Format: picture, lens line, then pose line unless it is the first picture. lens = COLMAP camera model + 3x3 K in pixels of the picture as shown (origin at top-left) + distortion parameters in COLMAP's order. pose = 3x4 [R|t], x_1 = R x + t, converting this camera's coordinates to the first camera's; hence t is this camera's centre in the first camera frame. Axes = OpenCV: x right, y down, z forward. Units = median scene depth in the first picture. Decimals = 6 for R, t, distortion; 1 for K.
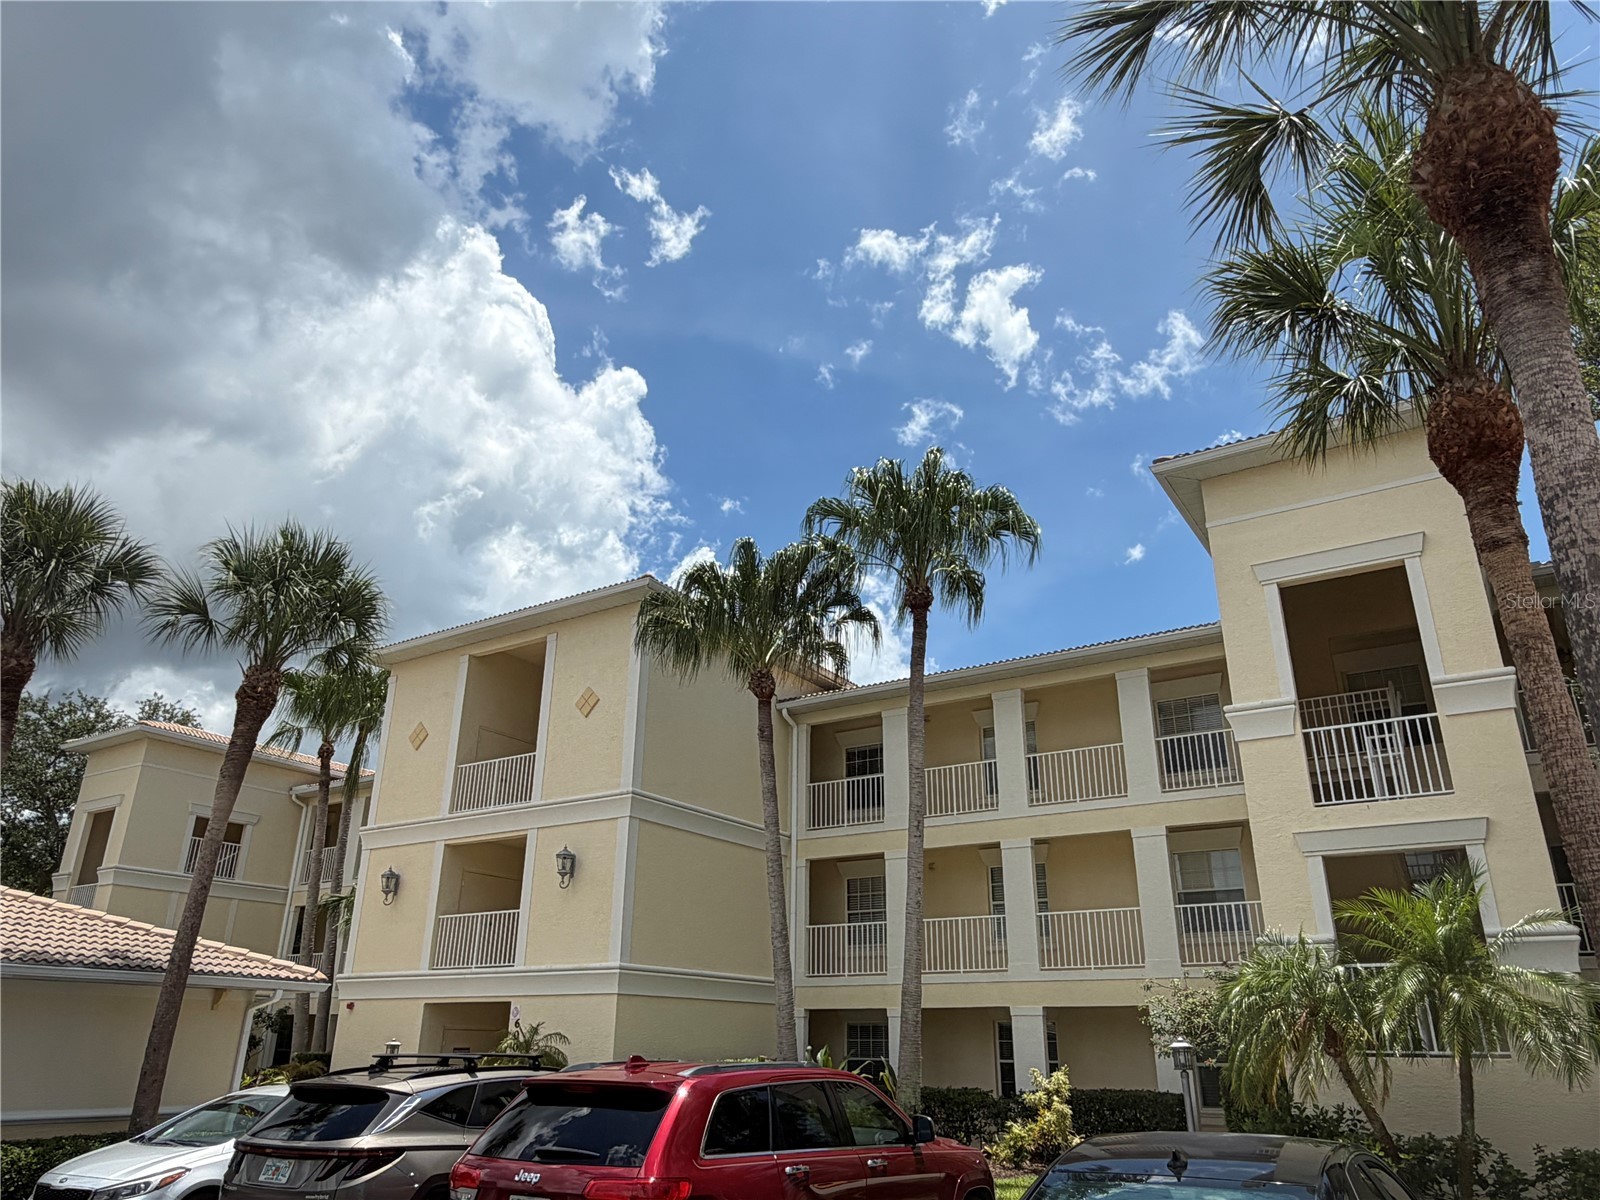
lens RADIAL K [[1110.0, 0, 800.0], [0, 1110.0, 600.0], [0, 0, 1]] dist [-0.001349, 0.000787]
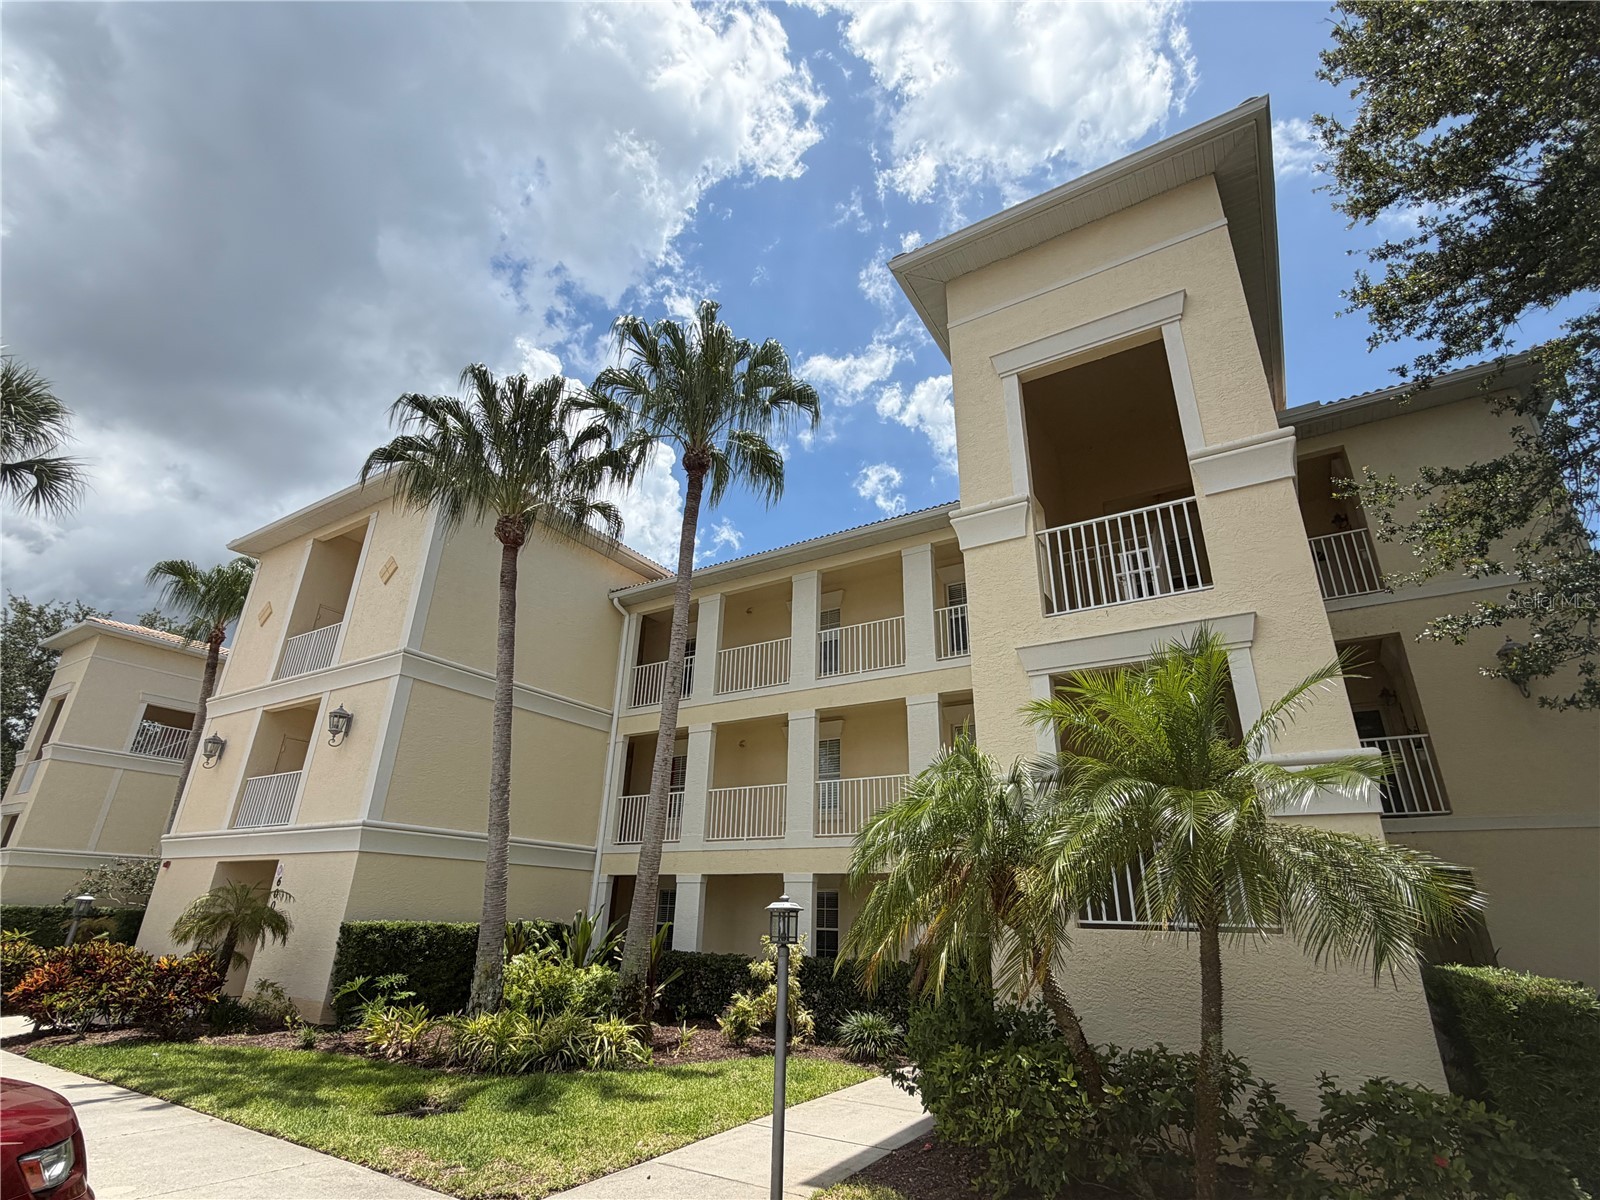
lens RADIAL K [[764.1, 0, 800.0], [0, 764.1, 600.0], [0, 0, 1]] dist [-0.001821, -0.000068]
pose [[0.999849, 0.017223, 0.002450, 0.201389], [-0.017194, 0.999788, -0.011317, 0.129755], [-0.002644, 0.011273, 0.999933, 0.314123]]
